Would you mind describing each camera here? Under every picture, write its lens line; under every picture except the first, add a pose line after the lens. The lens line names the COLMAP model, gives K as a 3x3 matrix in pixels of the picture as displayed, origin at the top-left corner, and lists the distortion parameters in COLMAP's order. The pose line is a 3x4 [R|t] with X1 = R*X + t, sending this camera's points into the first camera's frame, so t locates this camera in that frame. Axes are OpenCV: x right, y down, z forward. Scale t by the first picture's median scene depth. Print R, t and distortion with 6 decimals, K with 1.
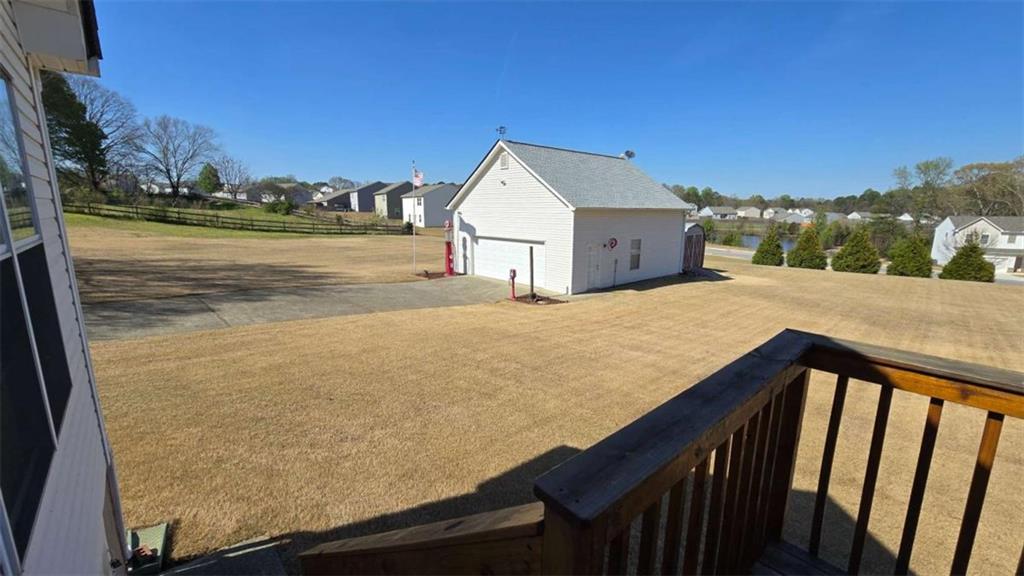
lens RADIAL K [[419.5, 0, 511.8], [0, 419.5, 290.4], [0, 0, 1]] dist [-0.001227, -0.000618]
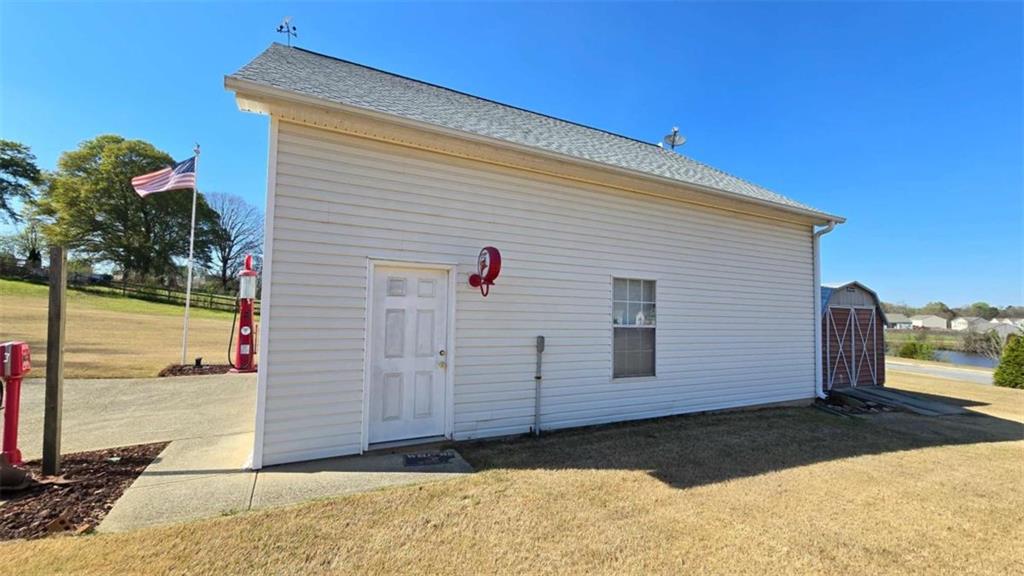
lens RADIAL K [[419.5, 0, 511.8], [0, 419.5, 290.4], [0, 0, 1]] dist [-0.001227, -0.000618]
pose [[0.963671, -0.002050, -0.267084, 0.247945], [-0.065019, 0.968088, -0.242028, -0.027585], [0.259057, 0.250601, 0.932785, 0.583575]]
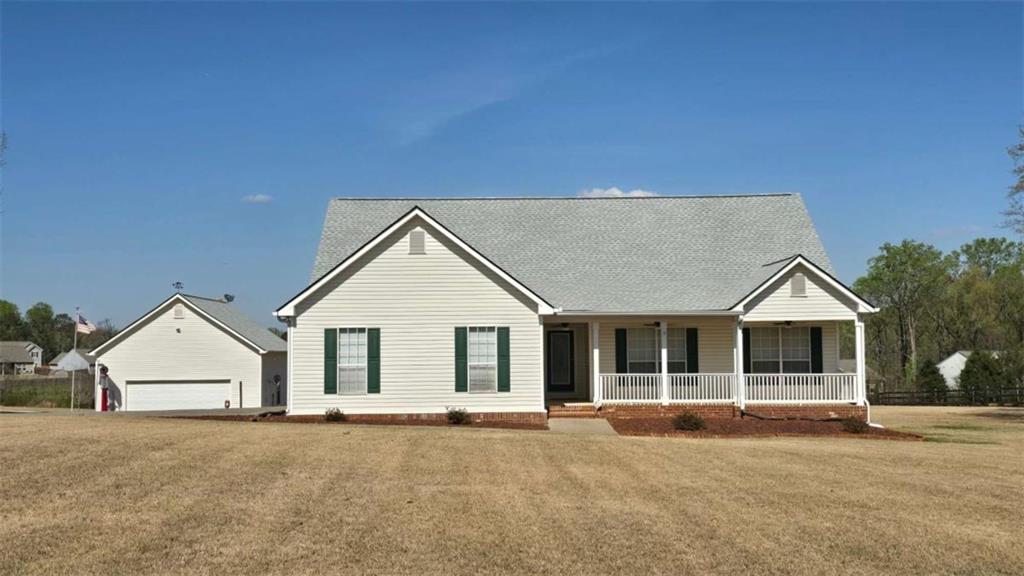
lens RADIAL K [[1167.7, 0, 512.0], [0, 1167.7, 288.0], [0, 0, 1]] dist [0.159106, -0.570448]
pose [[0.669338, 0.027853, 0.742436, -1.438352], [0.156244, 0.971672, -0.177314, 0.266902], [-0.726343, 0.234685, 0.646026, -1.380668]]
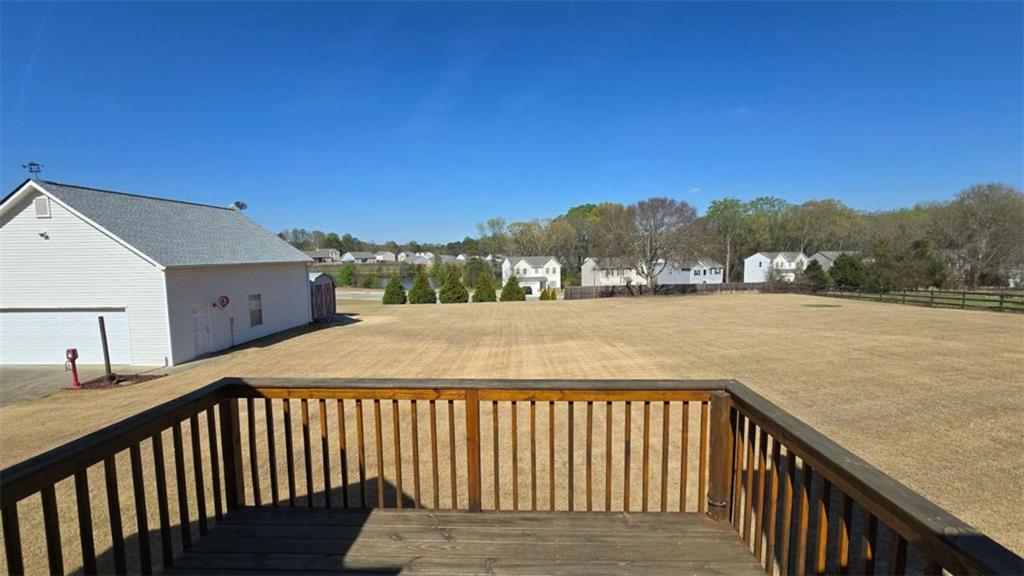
lens RADIAL K [[419.5, 0, 511.8], [0, 419.5, 290.4], [0, 0, 1]] dist [-0.001227, -0.000618]
pose [[0.700692, -0.079685, 0.709000, 0.023375], [0.153336, 0.987341, -0.040572, -0.000686], [-0.696792, 0.137144, 0.704041, -0.080575]]
